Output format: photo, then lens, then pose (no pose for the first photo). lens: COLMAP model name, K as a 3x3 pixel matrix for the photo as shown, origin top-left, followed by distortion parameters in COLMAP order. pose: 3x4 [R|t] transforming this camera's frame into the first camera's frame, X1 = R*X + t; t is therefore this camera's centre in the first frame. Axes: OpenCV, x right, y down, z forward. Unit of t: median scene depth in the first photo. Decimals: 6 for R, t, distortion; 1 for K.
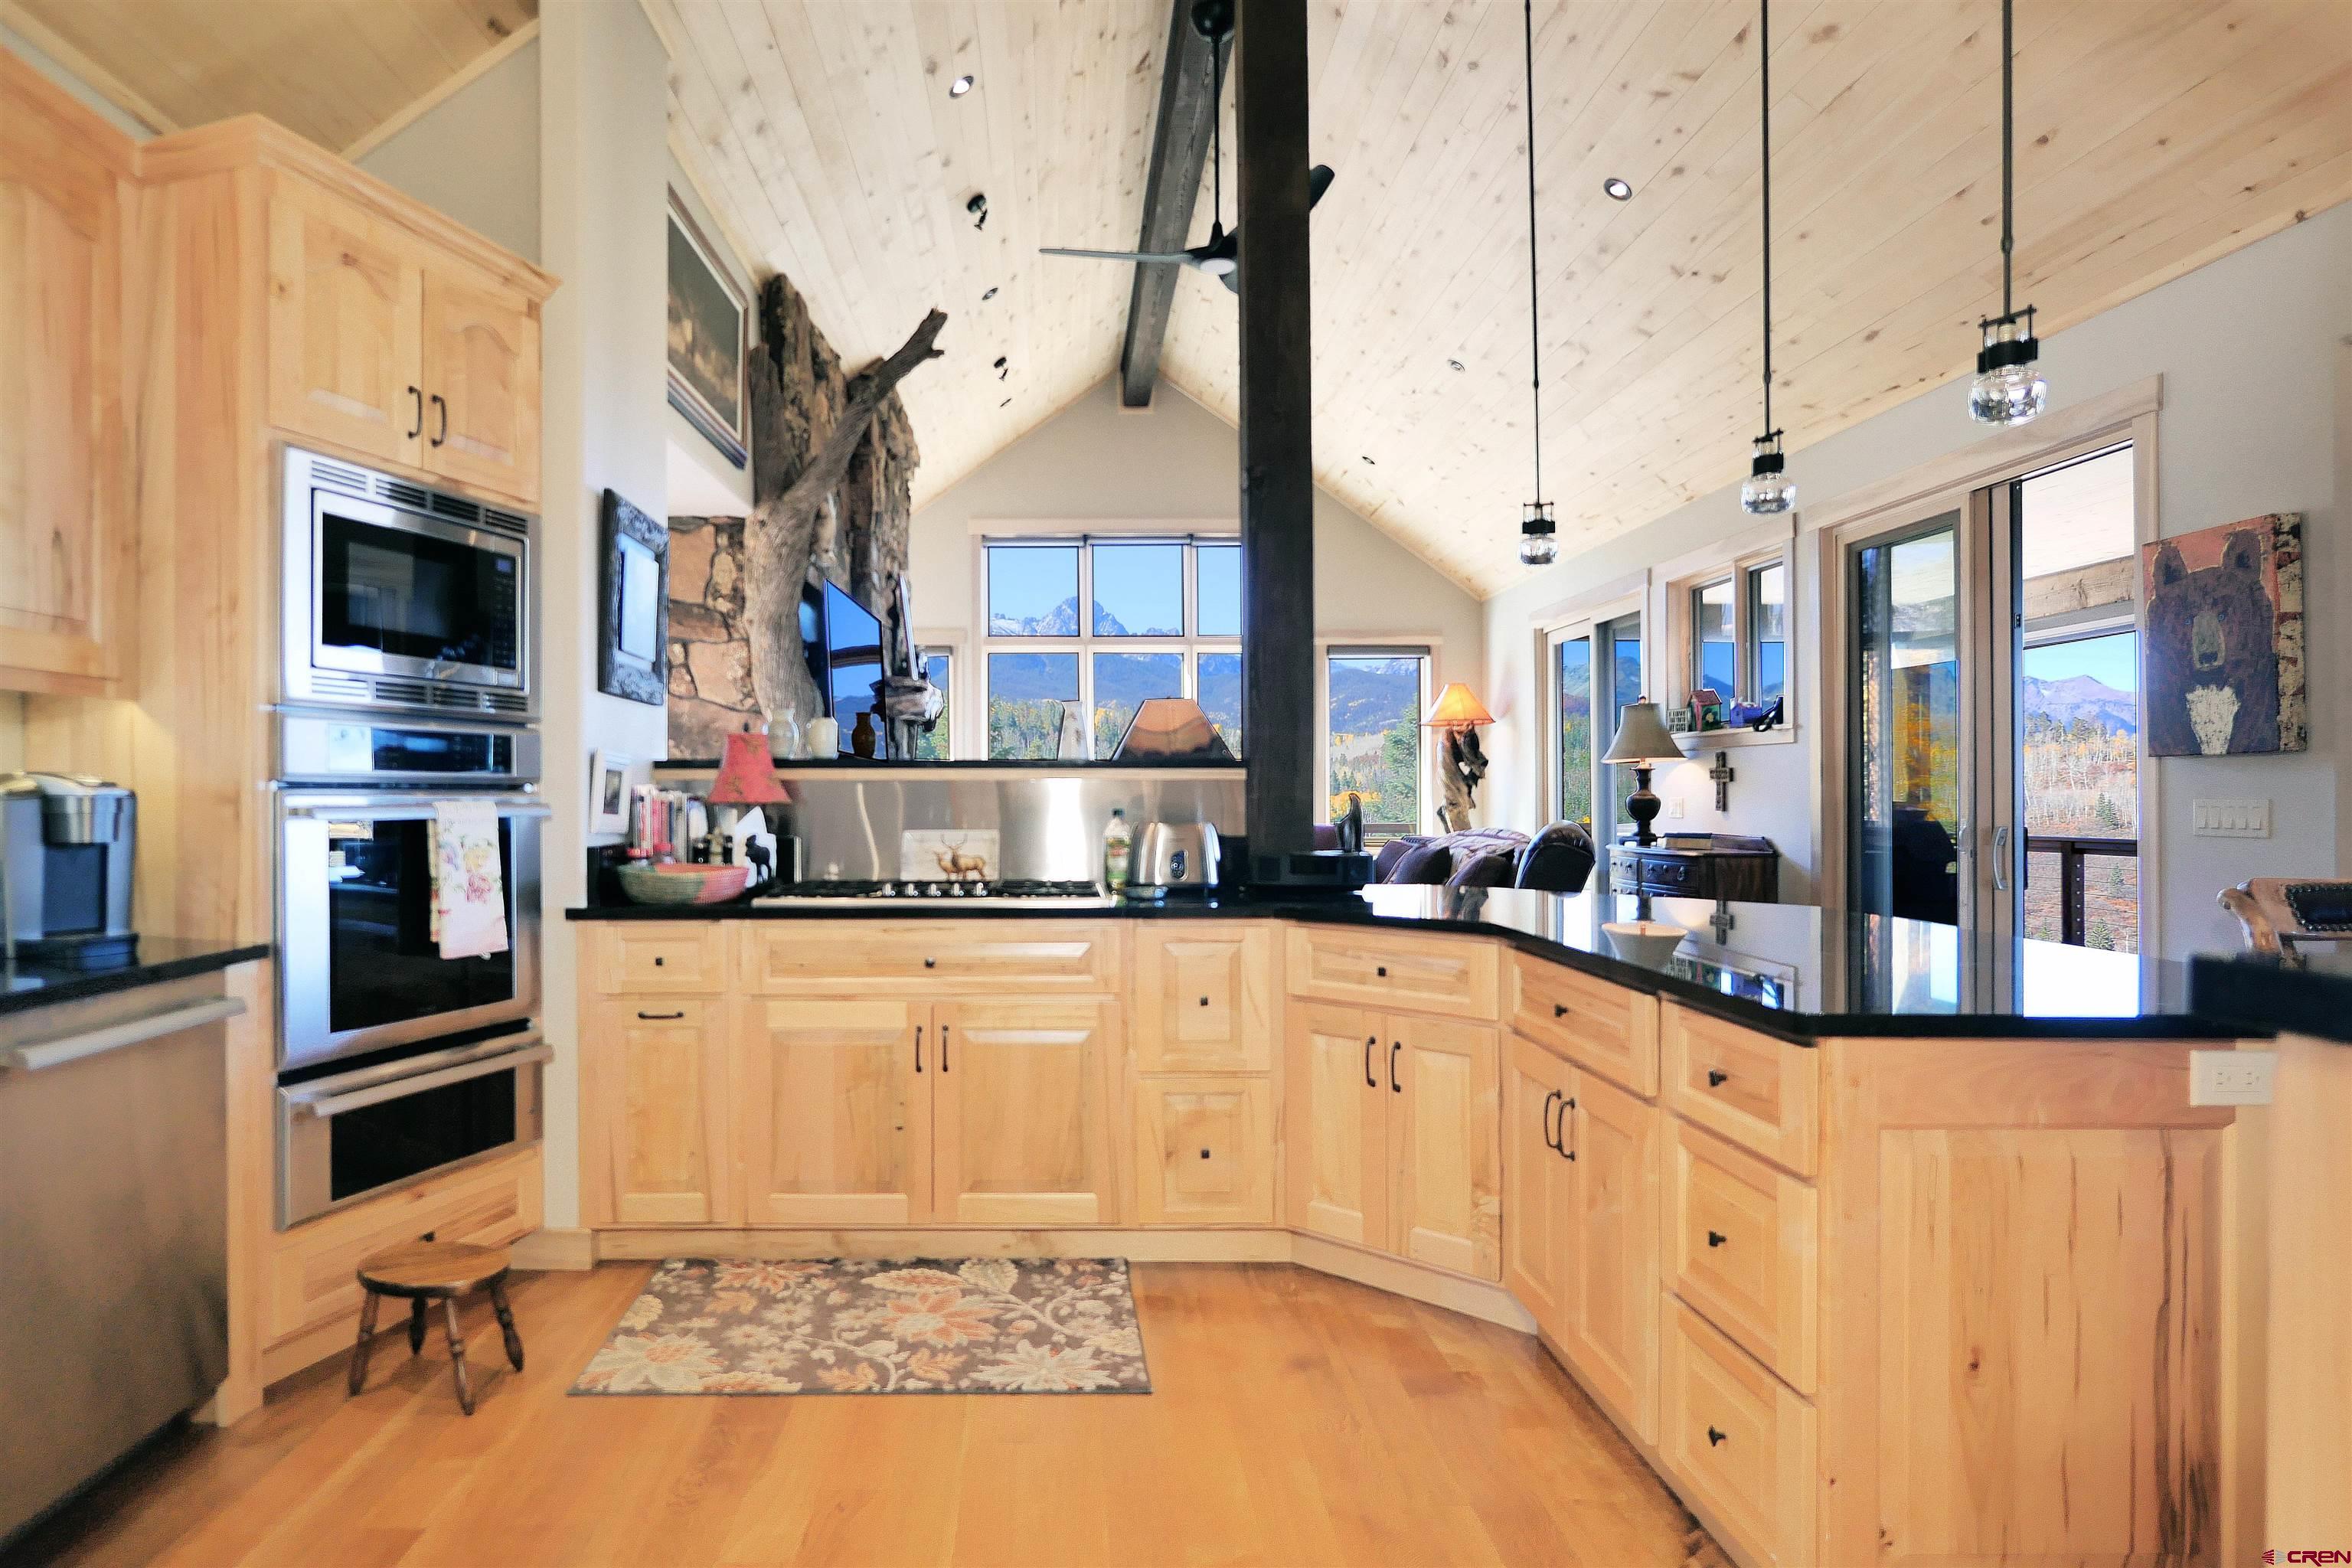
lens RADIAL K [[1317.7, 0, 1165.7], [0, 1317.7, 788.3], [0, 0, 1]] dist [-0.002987, 0.001453]
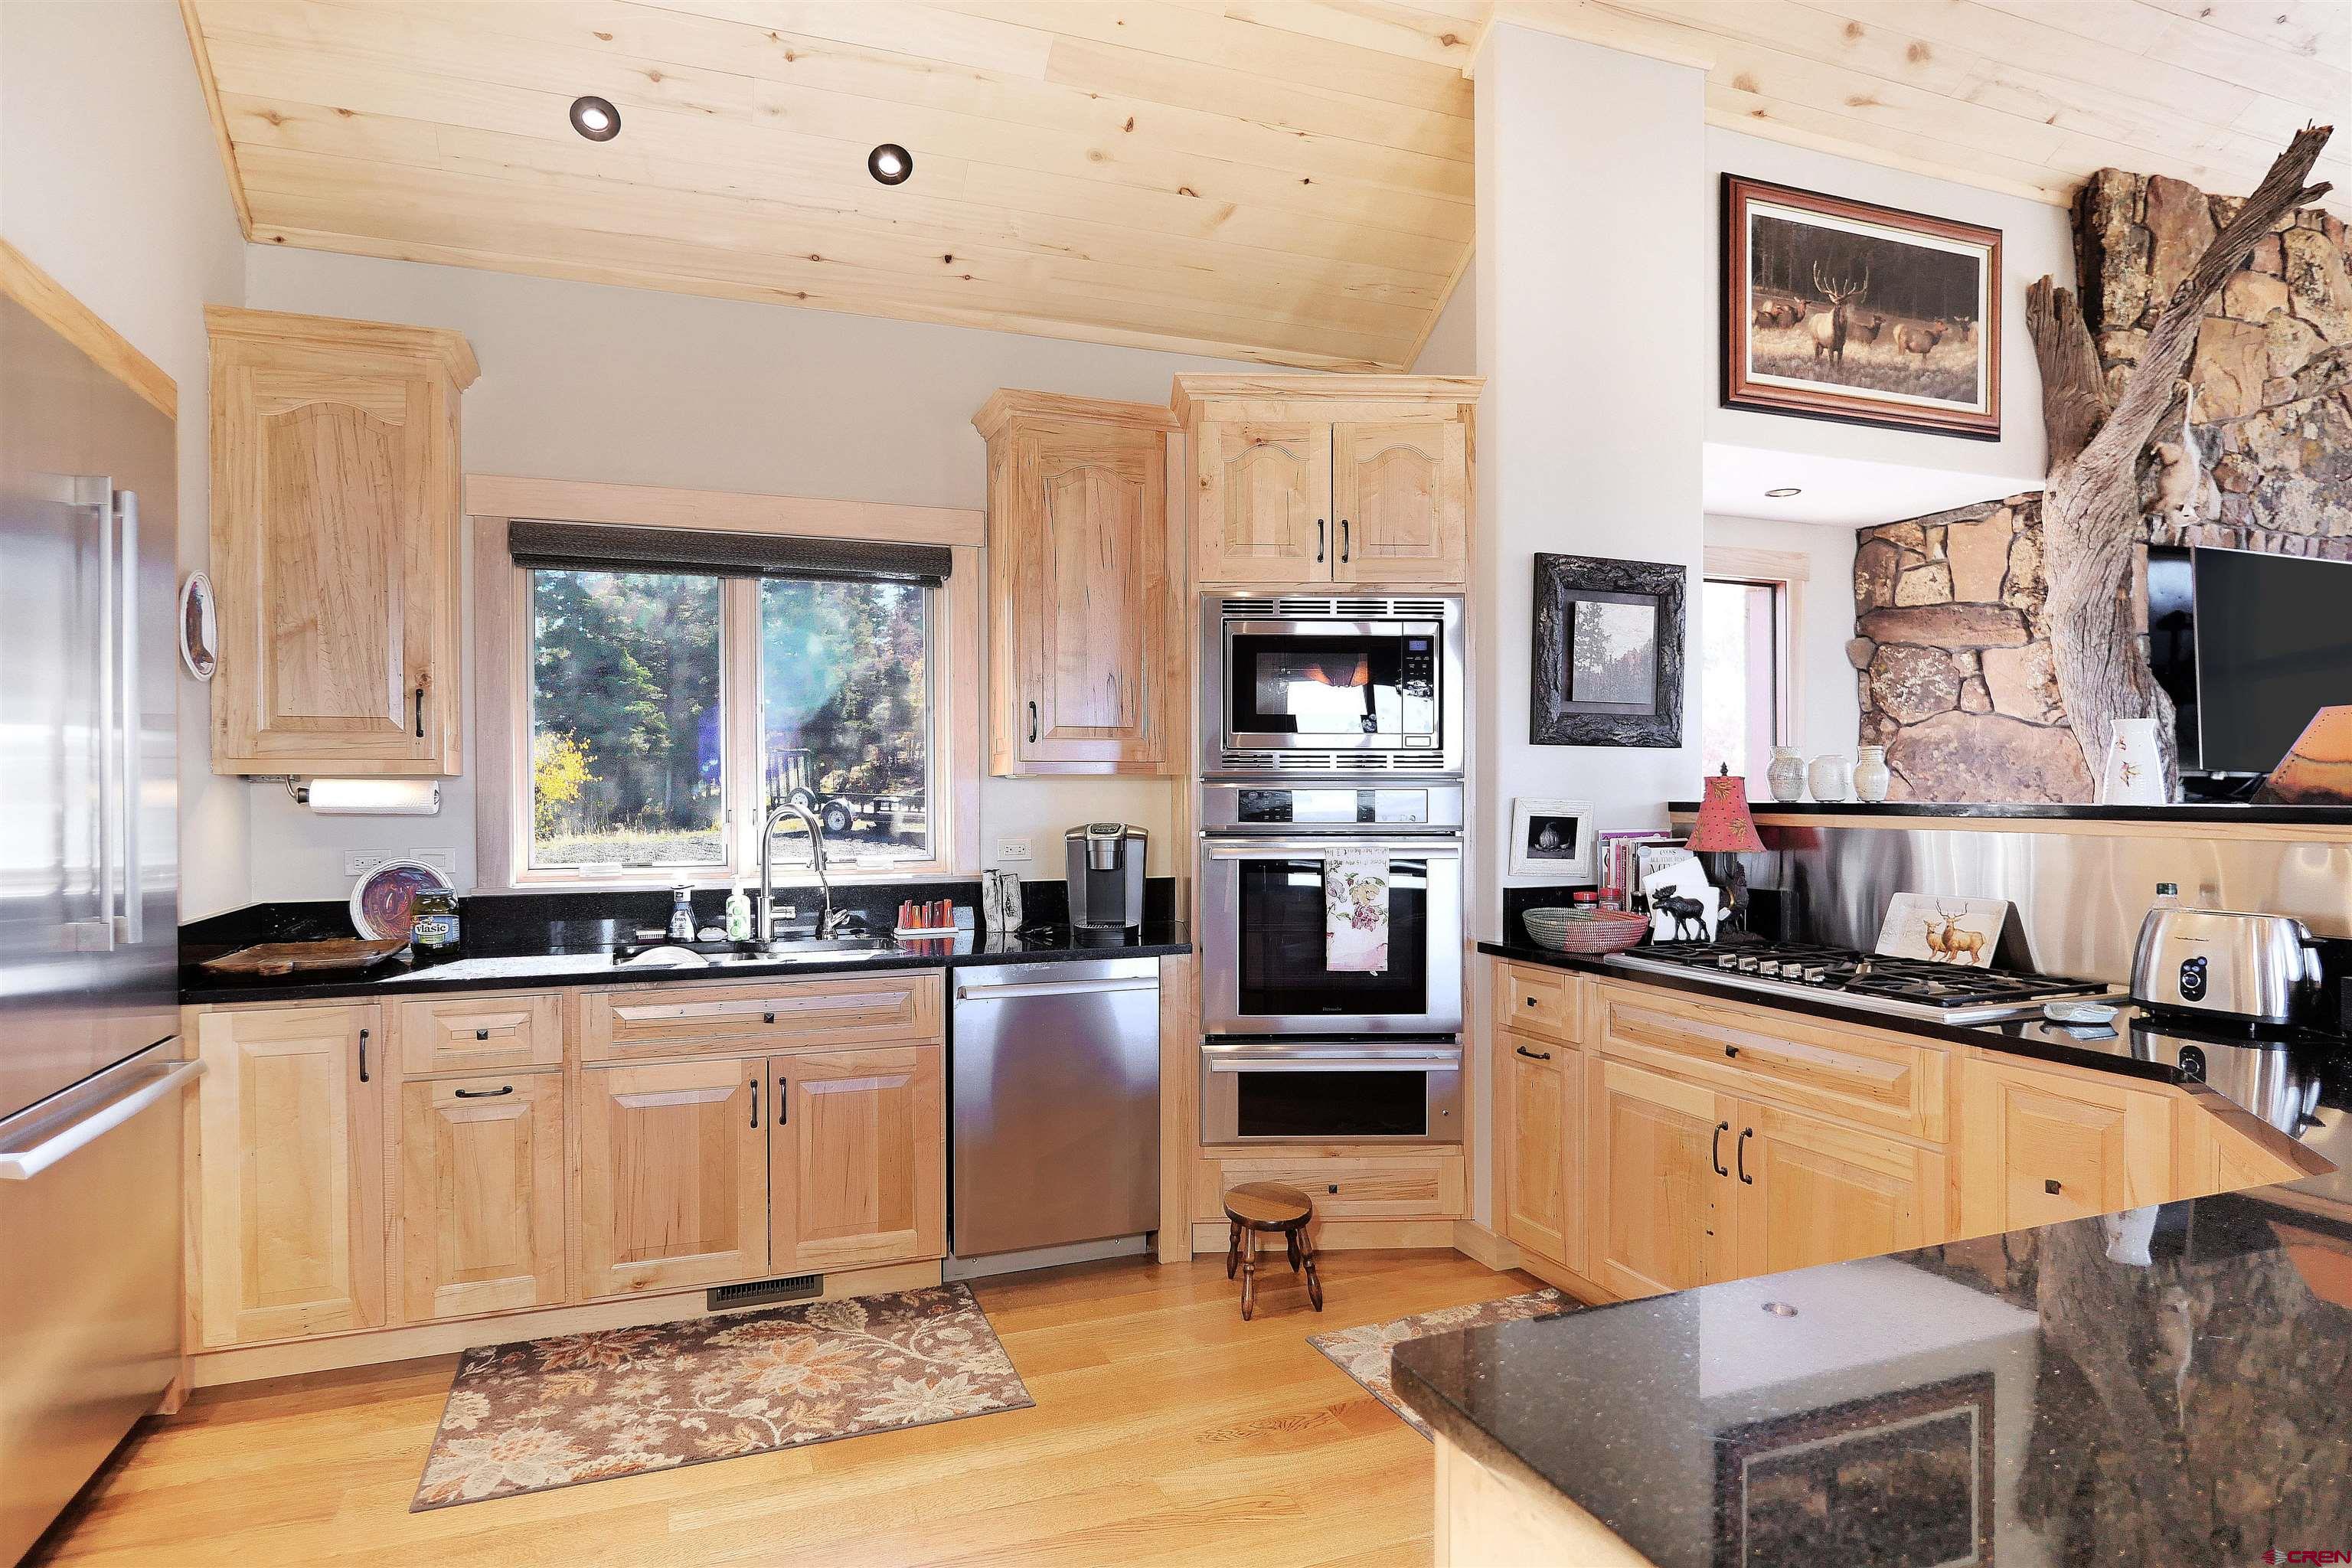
lens RADIAL K [[1317.7, 0, 1110.6], [0, 1317.7, 810.4], [0, 0, 1]] dist [-0.002987, 0.001453]
pose [[0.326046, 0.014794, -0.945238, 0.315122], [0.002431, 0.999861, 0.016487, -0.025238], [0.945351, -0.007673, 0.325965, 0.214482]]
